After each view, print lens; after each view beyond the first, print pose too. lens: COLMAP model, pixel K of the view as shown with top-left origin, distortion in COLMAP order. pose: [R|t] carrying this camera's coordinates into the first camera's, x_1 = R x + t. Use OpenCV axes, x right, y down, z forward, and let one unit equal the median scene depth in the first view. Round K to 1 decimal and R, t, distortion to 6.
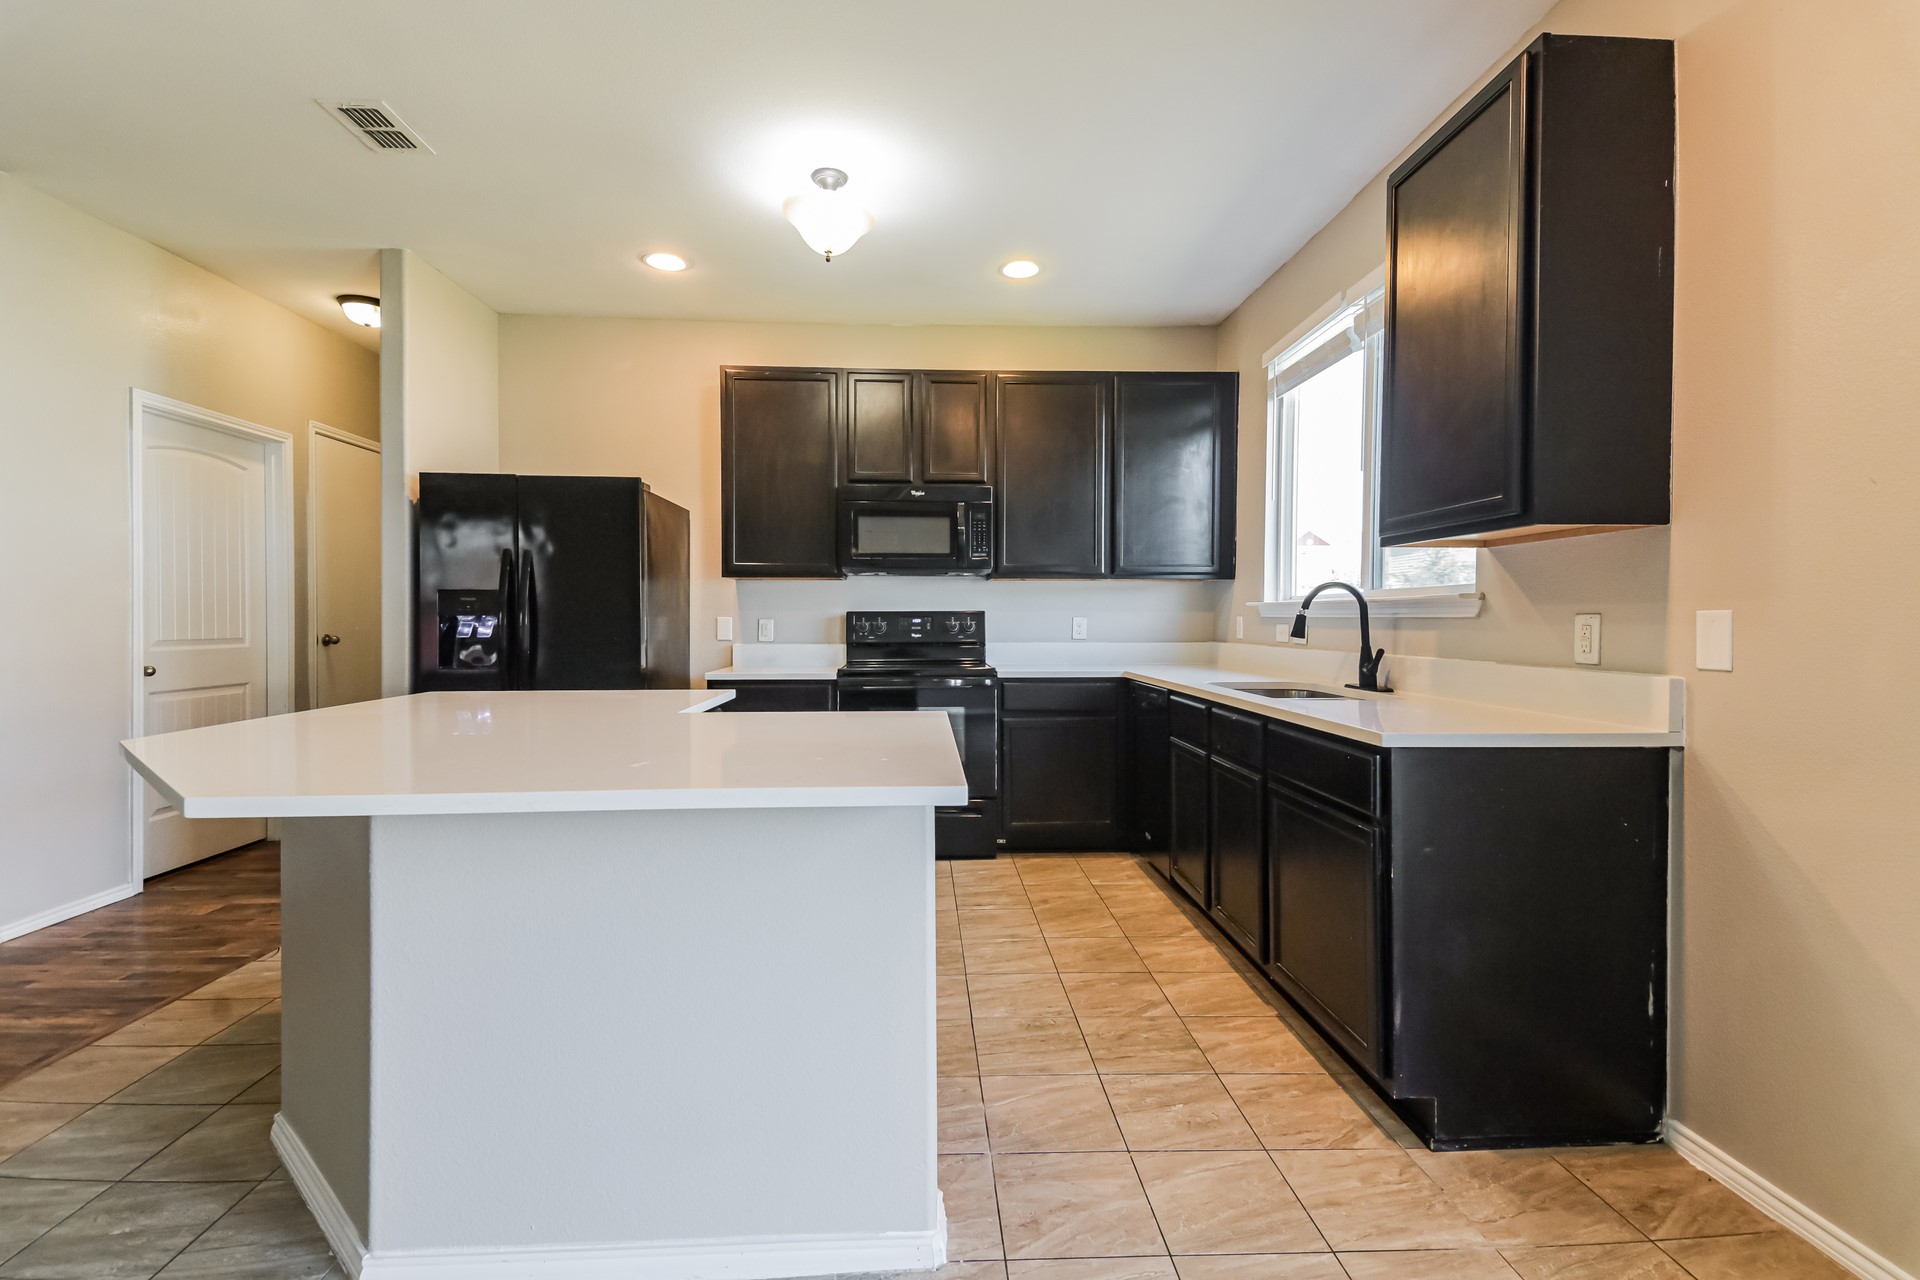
lens RADIAL K [[853.5, 0, 939.8], [0, 853.5, 625.0], [0, 0, 1]] dist [0.090960, -0.045256]
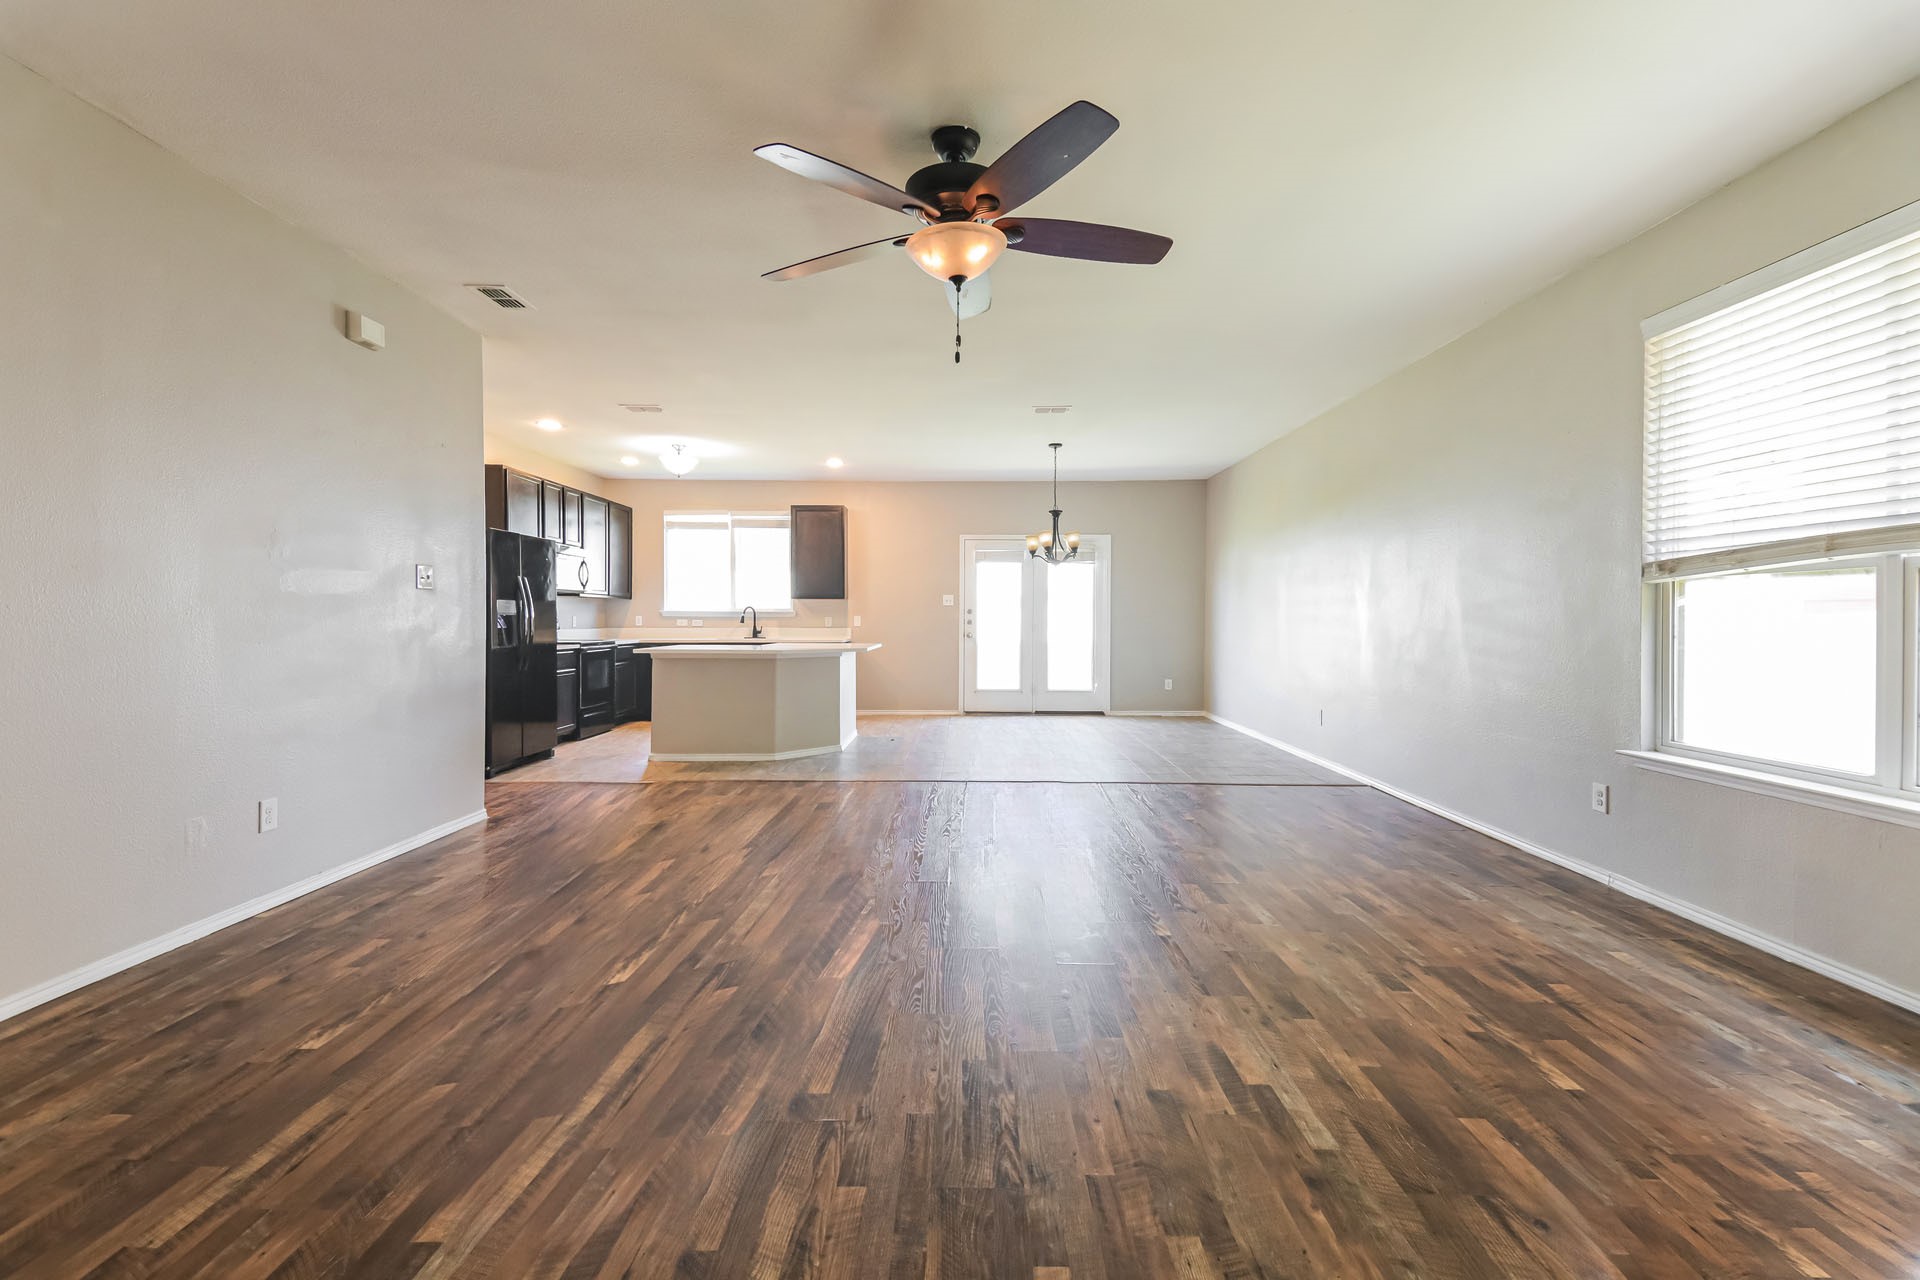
lens RADIAL K [[867.3, 0, 957.6], [0, 867.3, 631.3], [0, 0, 1]] dist [0.098599, -0.058735]
pose [[0.039955, -0.015701, 0.999078, -2.064284], [0.007056, 0.999856, 0.015431, 0.000318], [-0.999177, 0.006433, 0.040060, 0.059976]]
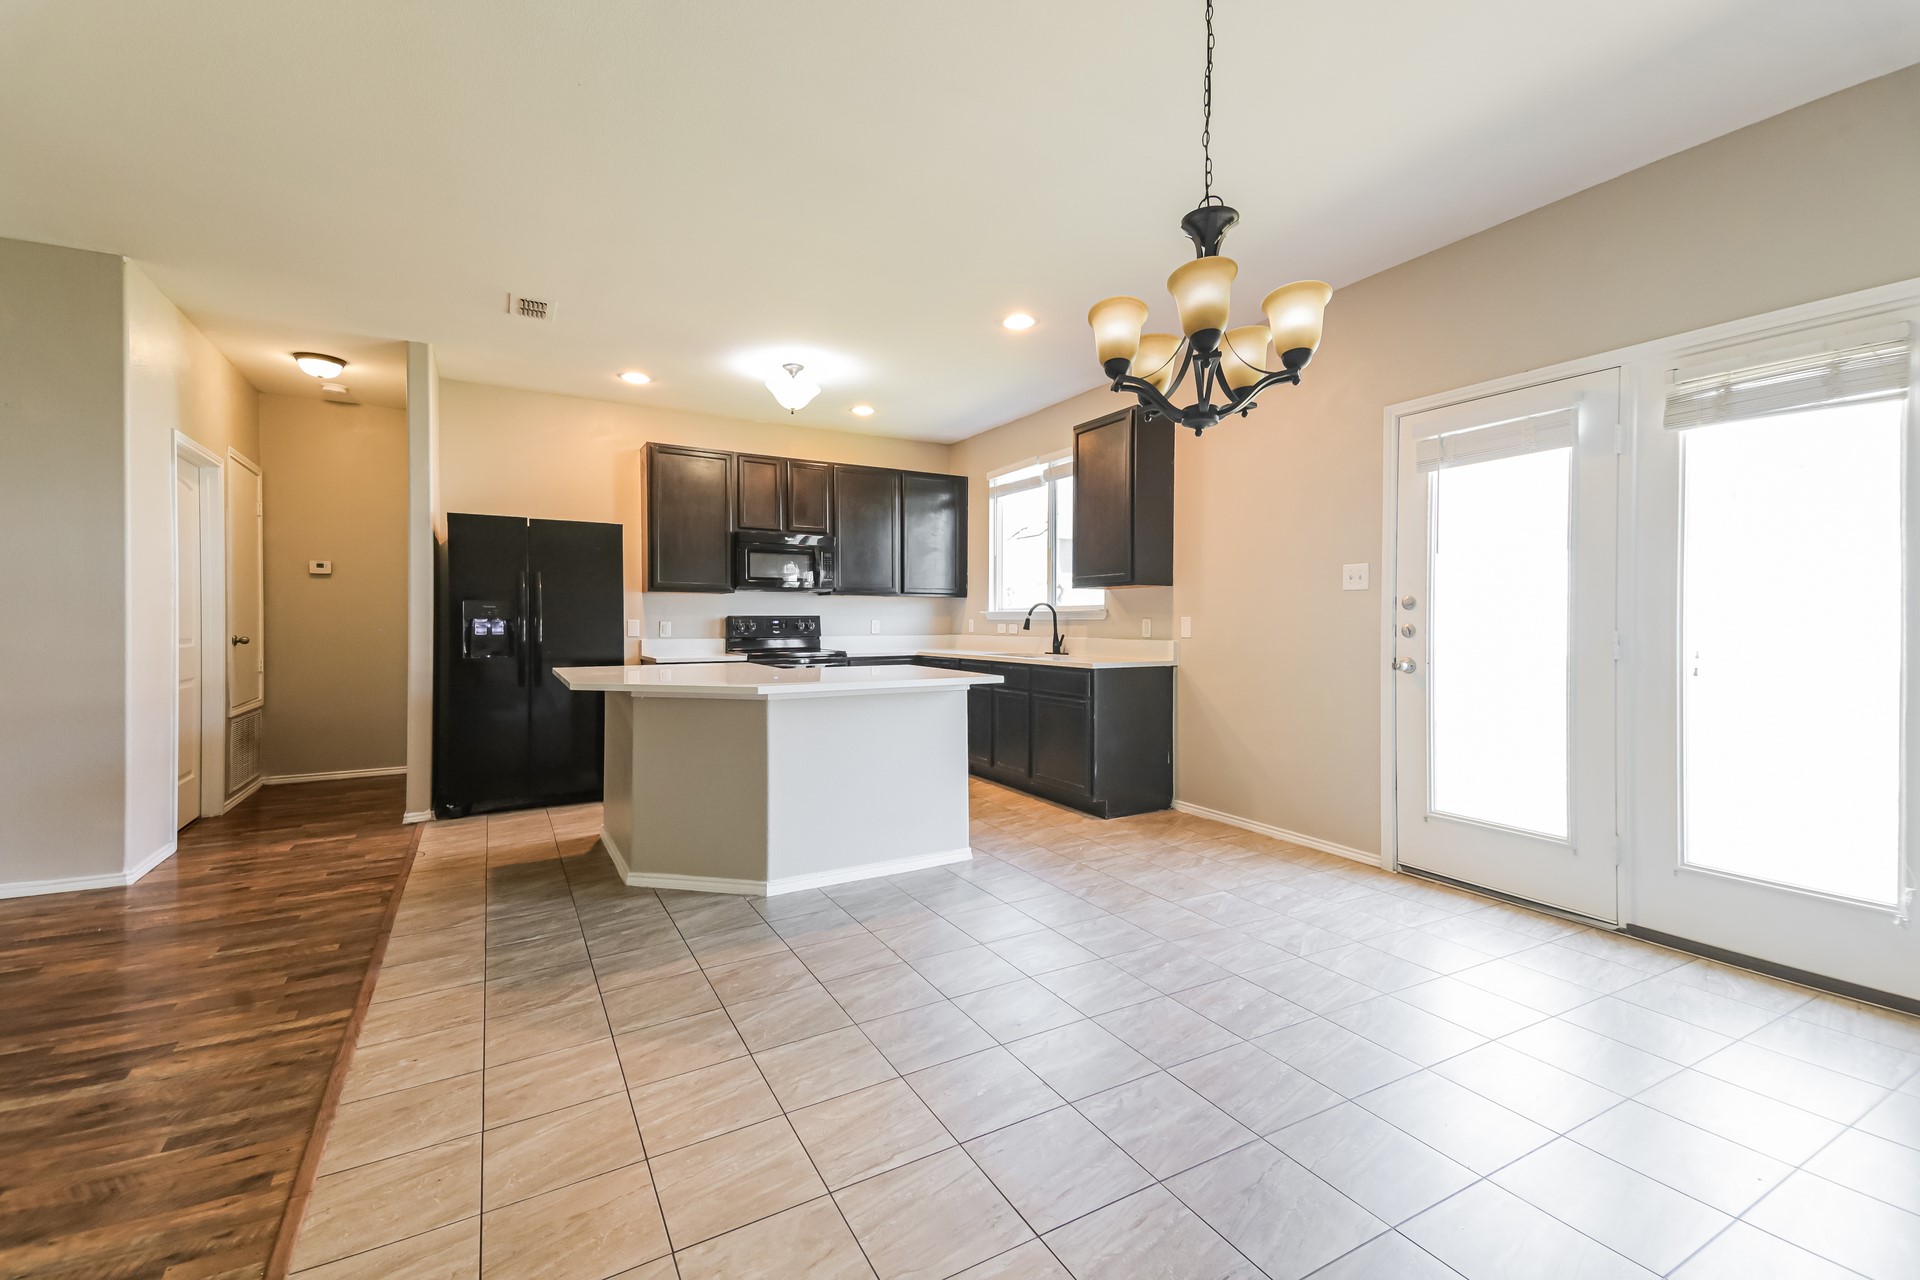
lens RADIAL K [[824.6, 0, 940.7], [0, 824.6, 627.3], [0, 0, 1]] dist [0.126053, -0.059753]
pose [[0.894503, -0.005241, 0.447031, -0.467347], [0.005483, 0.999985, 0.000752, 0.004623], [-0.447029, 0.001779, 0.894518, -0.473124]]
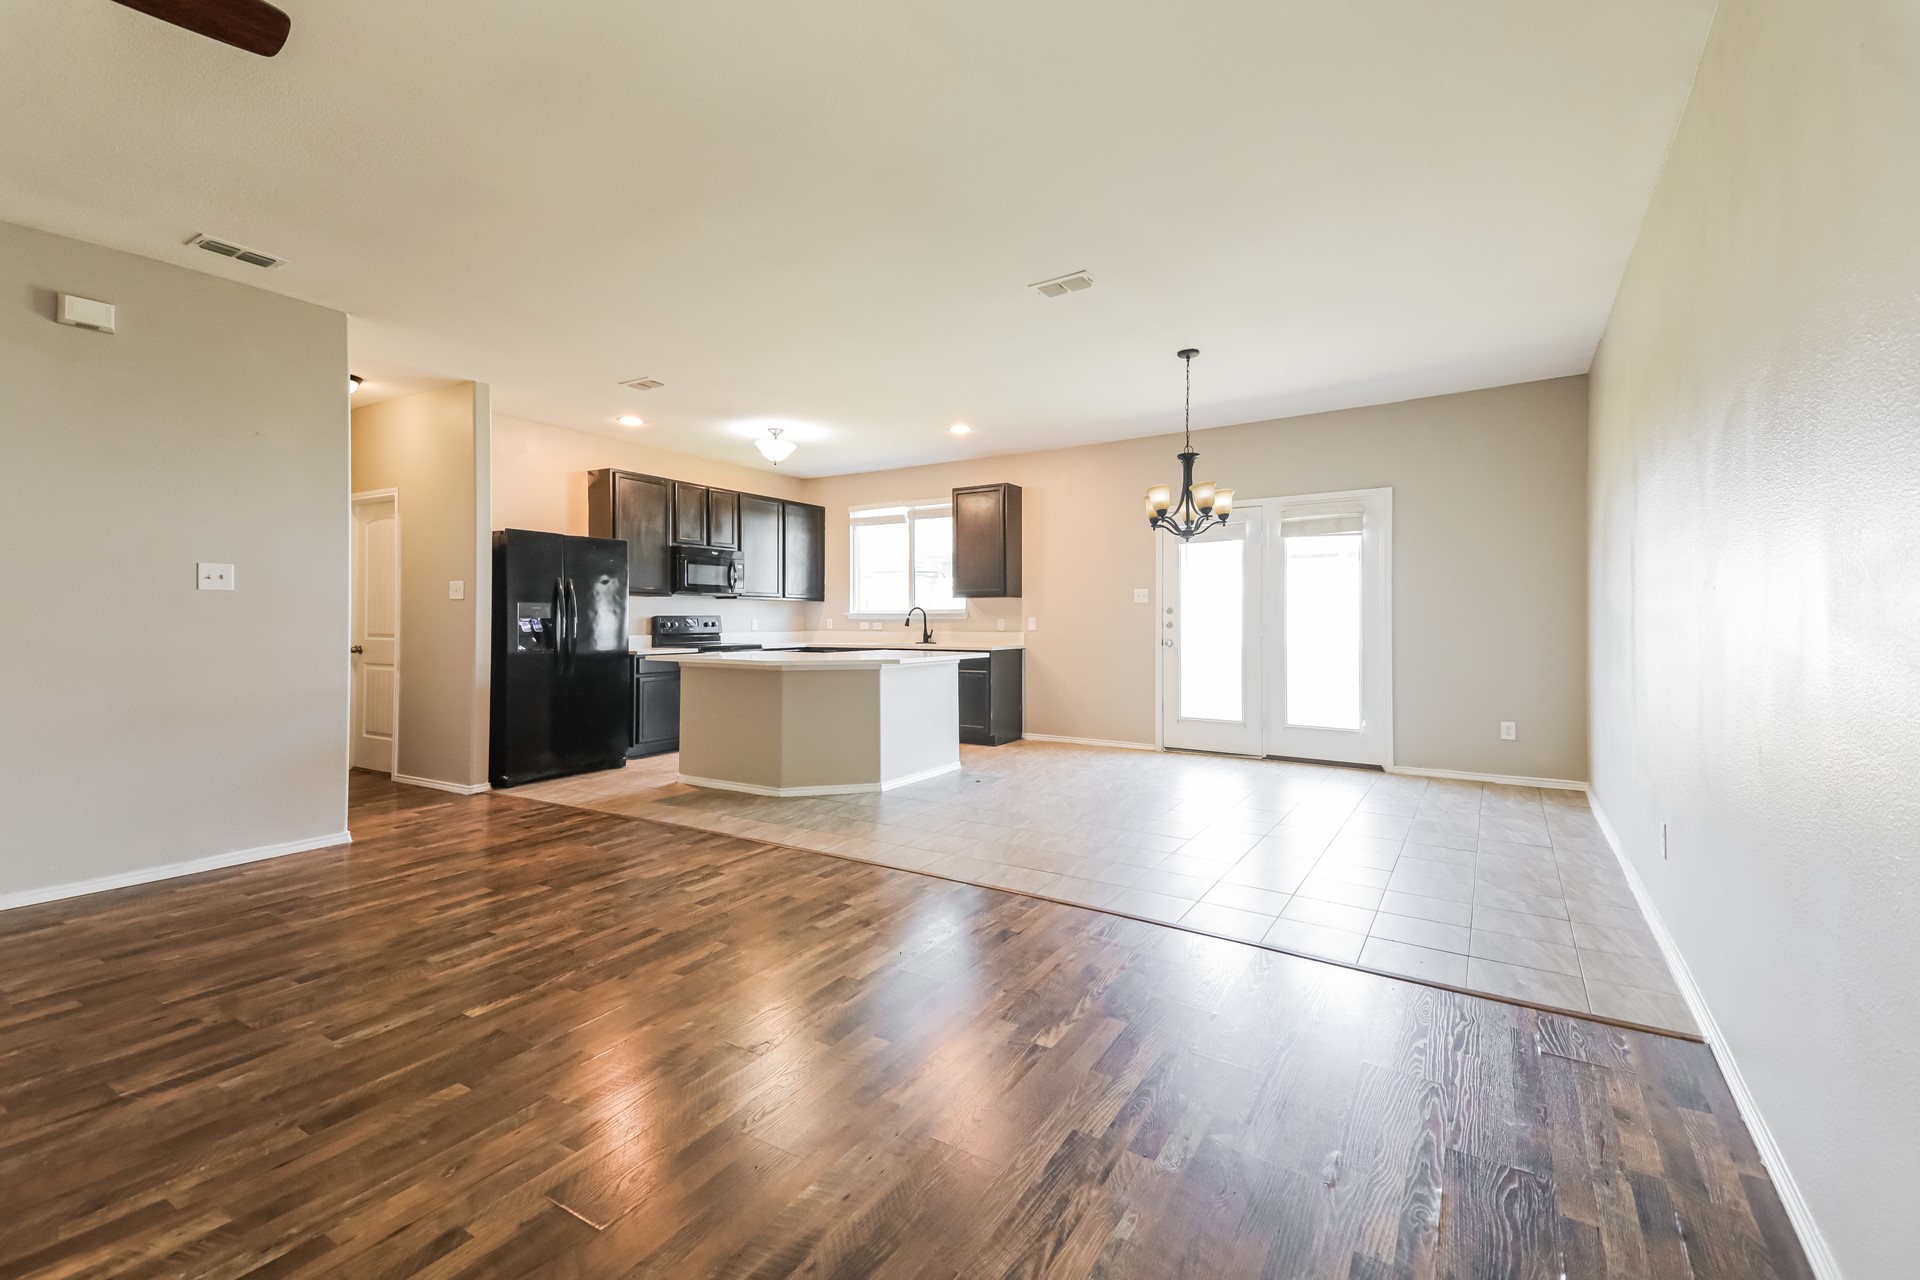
lens RADIAL K [[848.1, 0, 947.9], [0, 848.1, 615.7], [0, 0, 1]] dist [0.122202, -0.053892]
pose [[0.572902, 0.003070, 0.819618, -1.325766], [0.009141, 0.999907, -0.010134, 0.006922], [-0.819573, 0.013298, 0.572821, -0.516839]]
